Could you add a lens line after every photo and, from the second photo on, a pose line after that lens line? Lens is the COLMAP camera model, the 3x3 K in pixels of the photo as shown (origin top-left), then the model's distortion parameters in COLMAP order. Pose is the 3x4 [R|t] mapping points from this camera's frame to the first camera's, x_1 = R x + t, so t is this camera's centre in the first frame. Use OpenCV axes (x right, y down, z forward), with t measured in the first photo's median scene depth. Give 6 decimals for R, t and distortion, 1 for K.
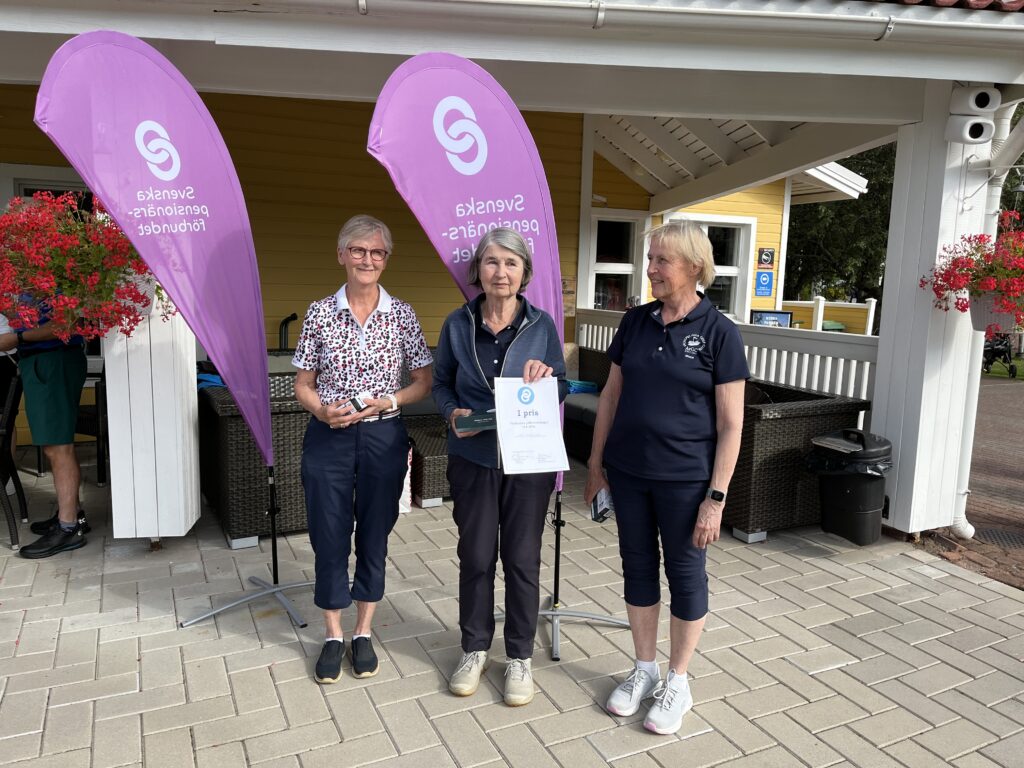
lens RADIAL K [[784.4, 0, 515.1], [0, 784.4, 373.2], [0, 0, 1]] dist [0.083930, -0.122338]
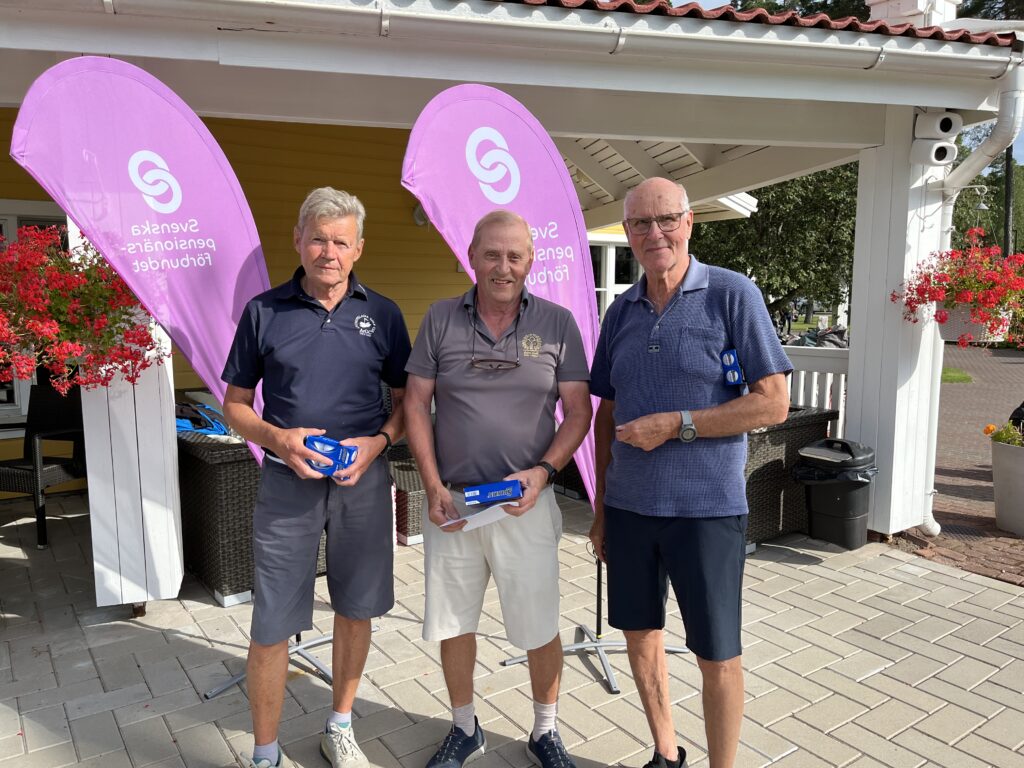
lens RADIAL K [[786.0, 0, 512.0], [0, 786.0, 384.0], [0, 0, 1]] dist [0.083799, -0.124042]
pose [[0.987815, -0.046990, 0.148368, -0.149480], [0.048927, 0.998758, -0.009434, -0.012774], [-0.147741, 0.016579, 0.988887, 0.028814]]
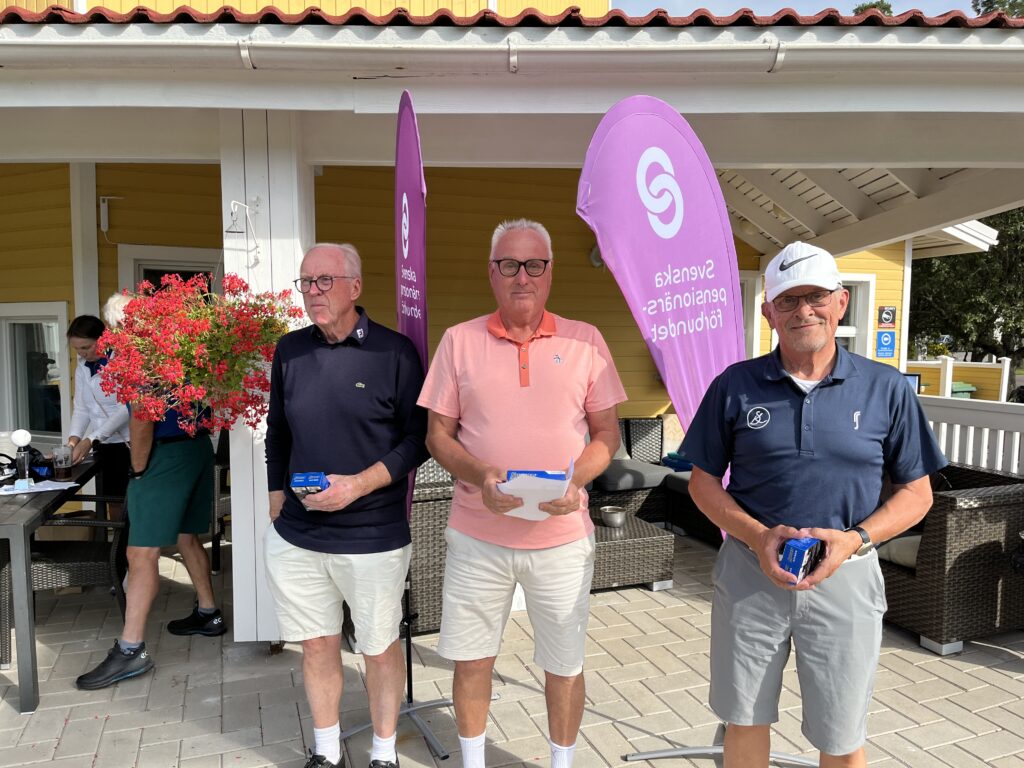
lens RADIAL K [[786.0, 0, 512.0], [0, 786.0, 384.0], [0, 0, 1]] dist [0.083799, -0.124042]
pose [[0.994035, -0.017395, -0.107666, -0.072079], [0.010083, 0.997629, -0.068084, -0.023657], [0.108595, 0.066592, 0.991853, 0.089332]]
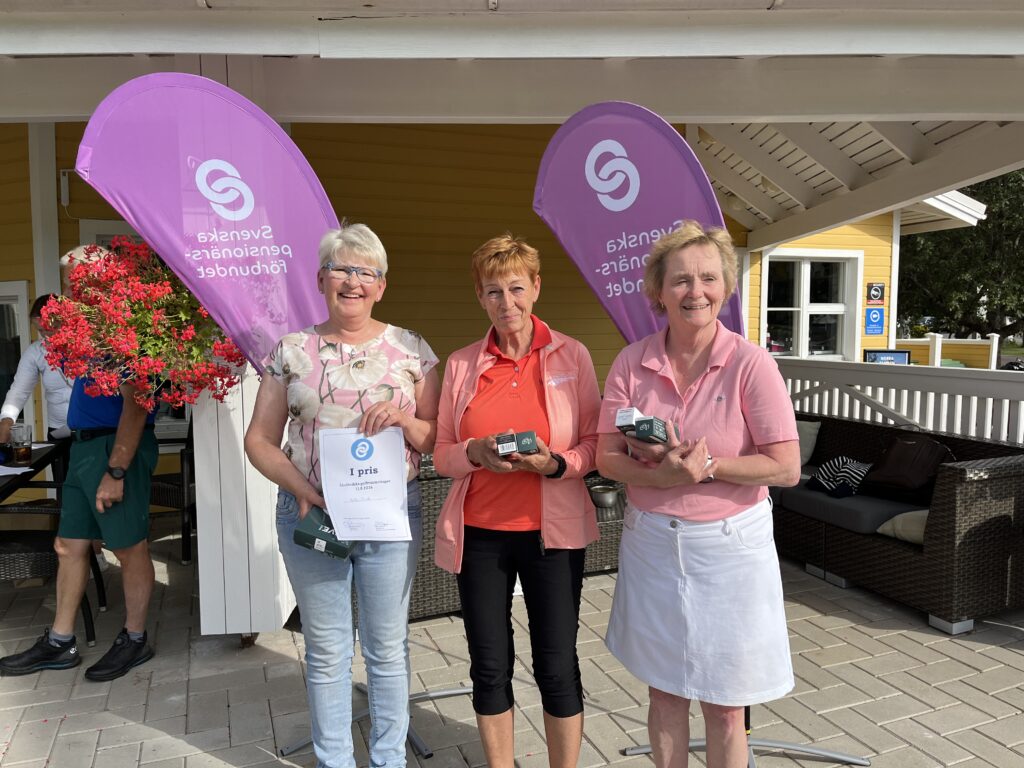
lens RADIAL K [[787.9, 0, 512.0], [0, 787.9, 375.9], [0, 0, 1]] dist [0.088293, -0.130503]
pose [[0.995573, -0.029755, -0.089156, -0.077706], [0.024326, 0.997818, -0.061375, -0.010379], [0.090787, 0.058935, 0.994125, 0.143083]]
